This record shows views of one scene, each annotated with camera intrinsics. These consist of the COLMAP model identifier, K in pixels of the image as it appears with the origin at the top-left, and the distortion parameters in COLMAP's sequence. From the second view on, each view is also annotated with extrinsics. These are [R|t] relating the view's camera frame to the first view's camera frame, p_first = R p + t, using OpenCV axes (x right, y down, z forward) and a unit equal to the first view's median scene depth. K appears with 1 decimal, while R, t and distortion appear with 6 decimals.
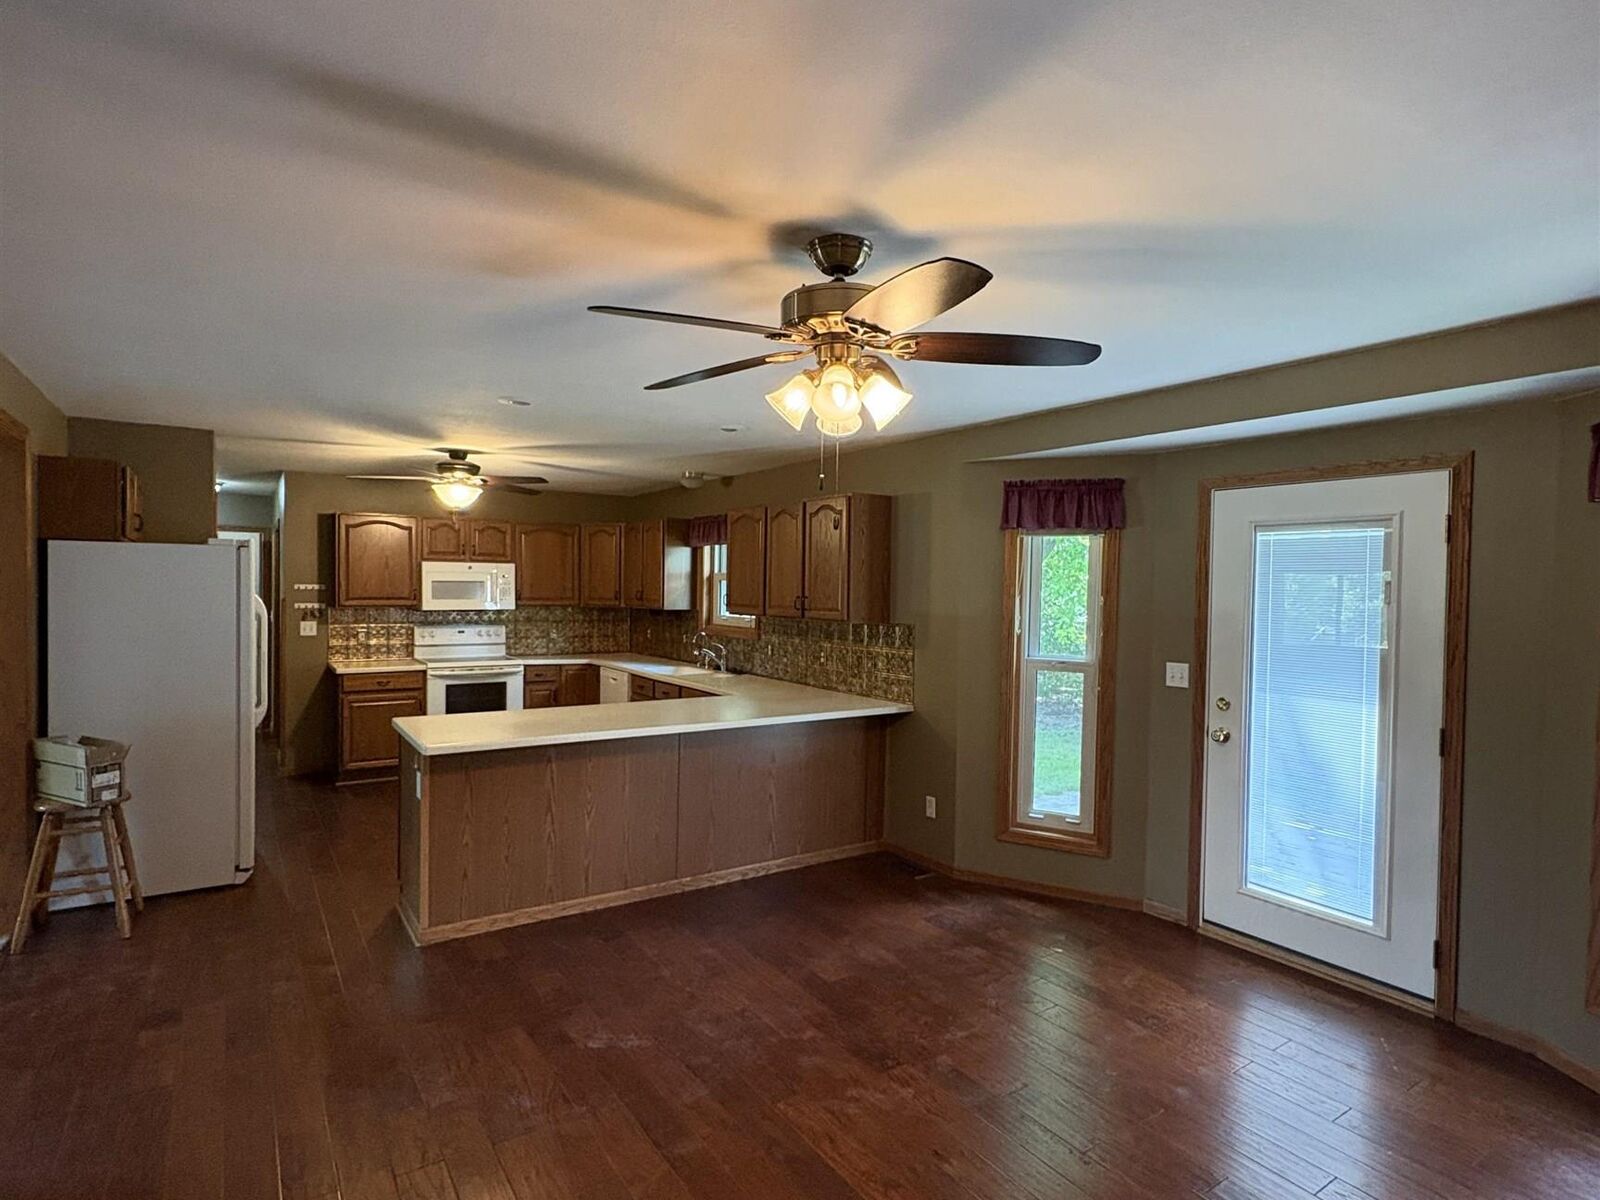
lens RADIAL K [[853.9, 0, 809.8], [0, 853.9, 599.9], [0, 0, 1]] dist [-0.004336, 0.002730]
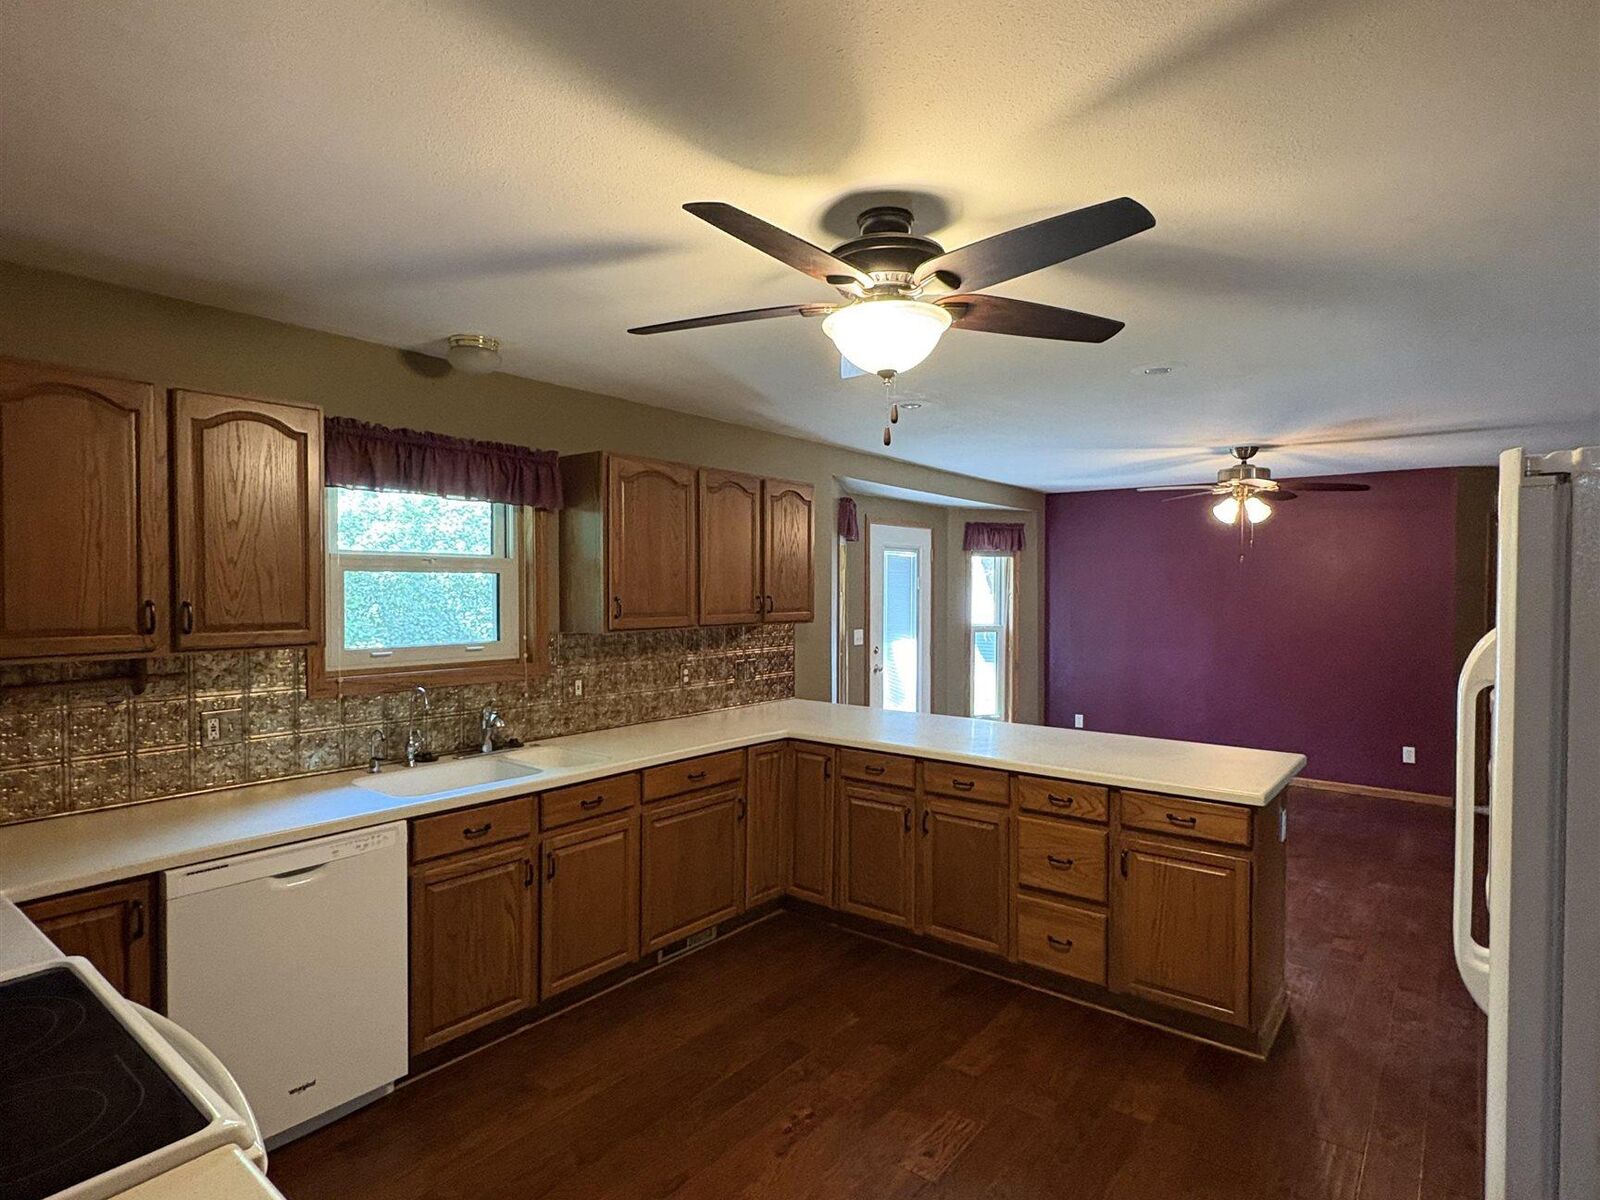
lens RADIAL K [[853.9, 0, 808.5], [0, 853.9, 597.4], [0, 0, 1]] dist [-0.004336, 0.002730]
pose [[-0.311441, -0.034982, 0.949621, -0.596820], [0.000551, 0.999315, 0.036993, -0.024947], [-0.950265, 0.012044, -0.311208, 0.912096]]
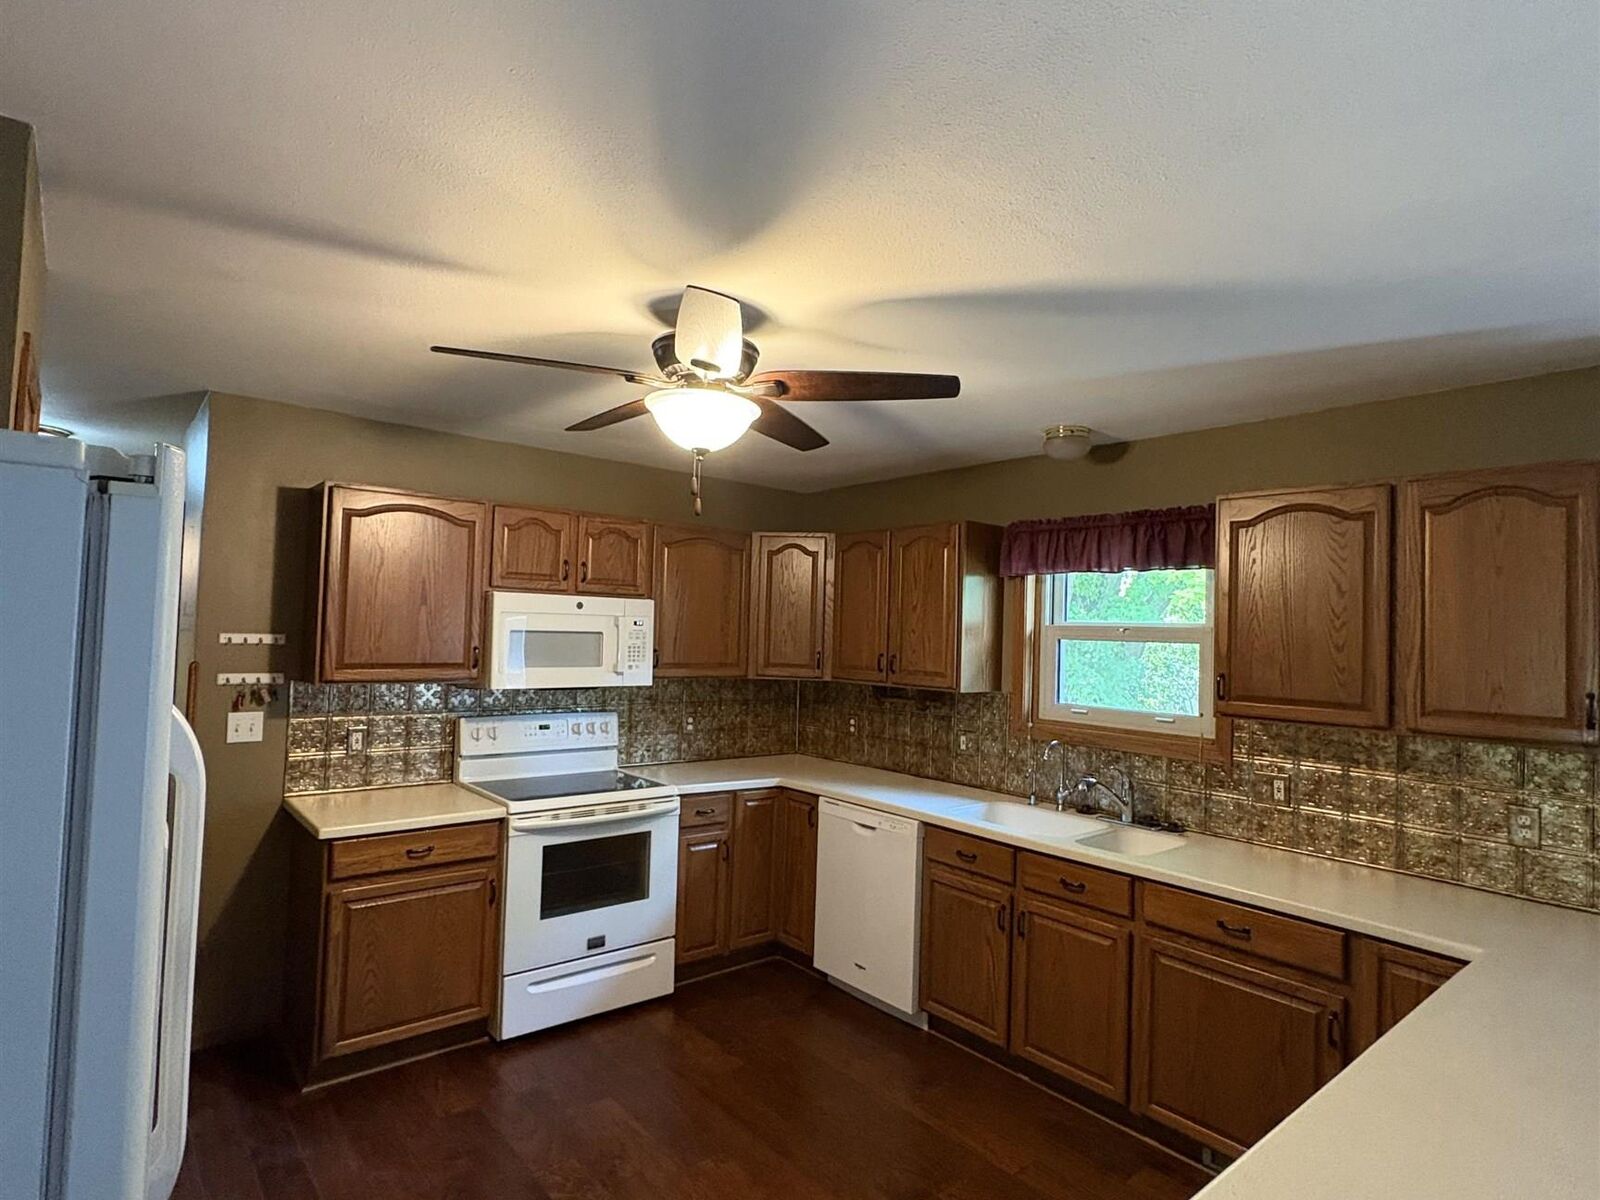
lens RADIAL K [[853.9, 0, 808.0], [0, 853.9, 600.3], [0, 0, 1]] dist [-0.004336, 0.002730]
pose [[0.993878, 0.022149, 0.108238, -0.323123], [-0.016532, 0.998483, -0.052524, -0.016452], [-0.109237, 0.050413, 0.992737, 0.482196]]
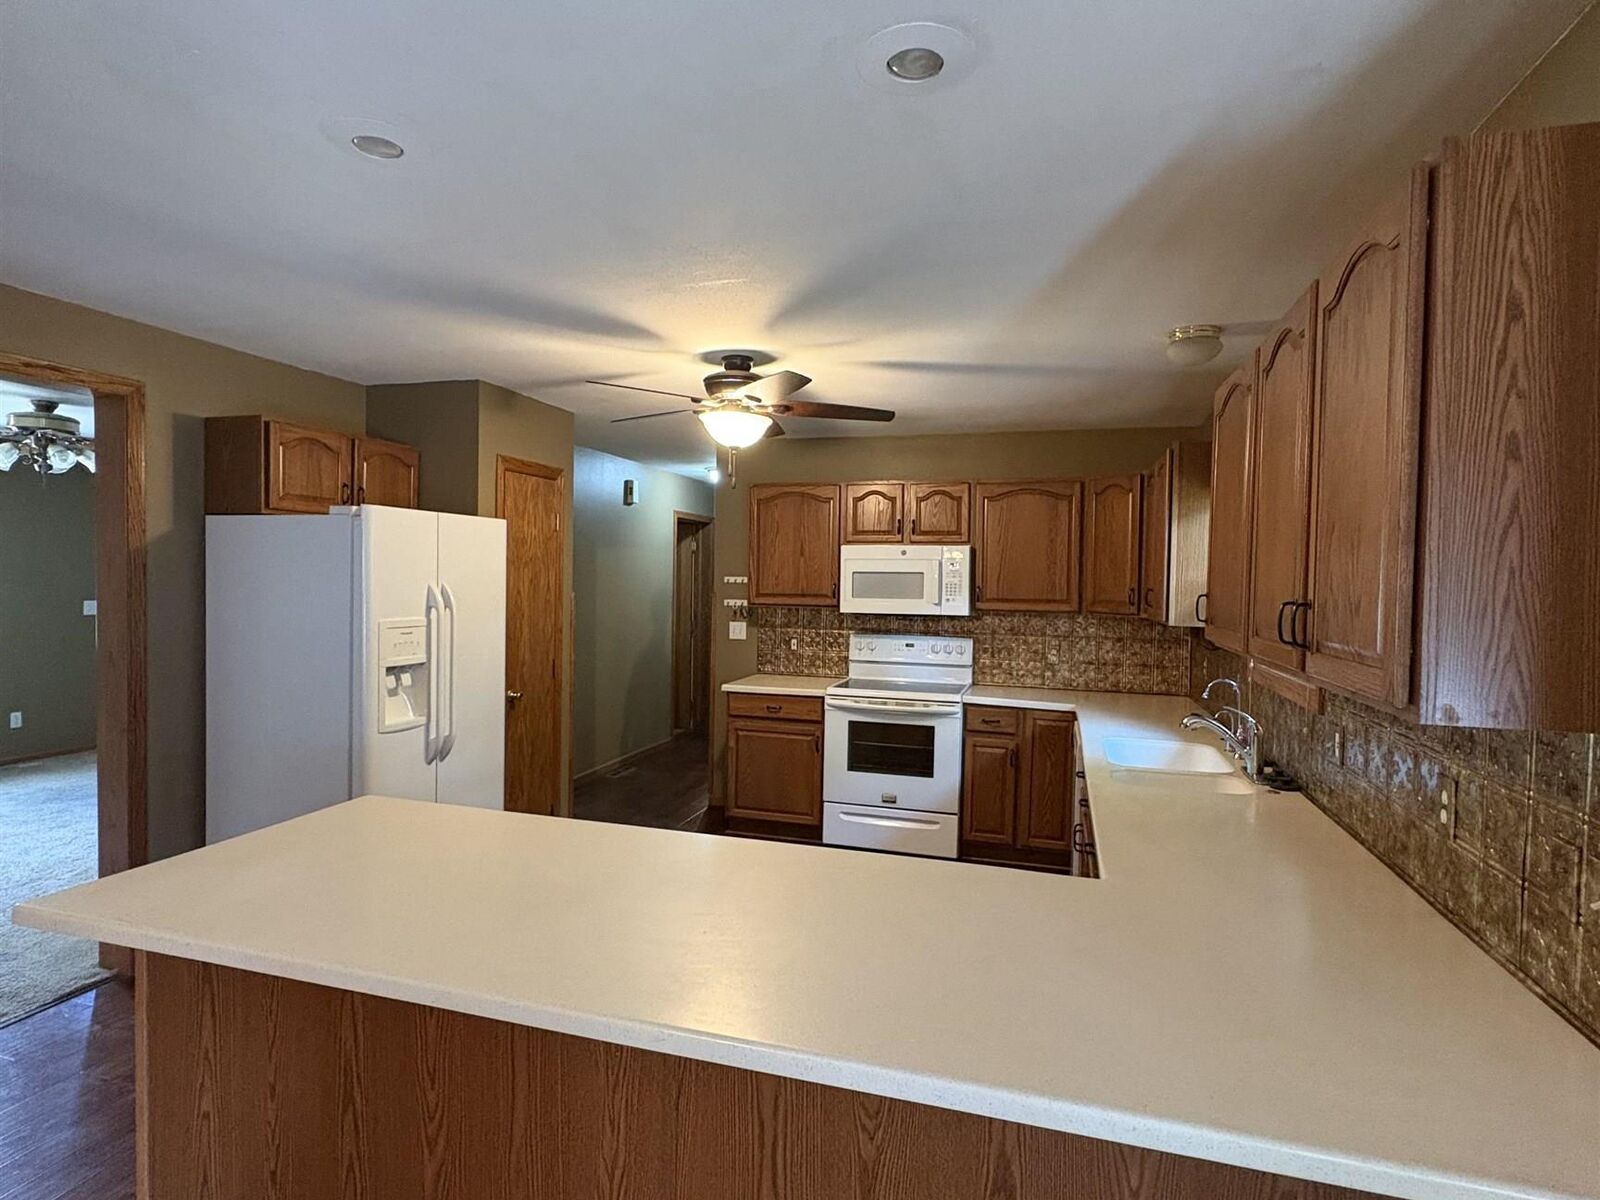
lens RADIAL K [[853.9, 0, 799.9], [0, 853.9, 603.4], [0, 0, 1]] dist [-0.004336, 0.002730]
pose [[0.630786, 0.019929, -0.775701, 0.082341], [-0.021348, 0.999737, 0.008325, -0.000860], [0.775663, 0.011308, 0.631046, 0.514566]]
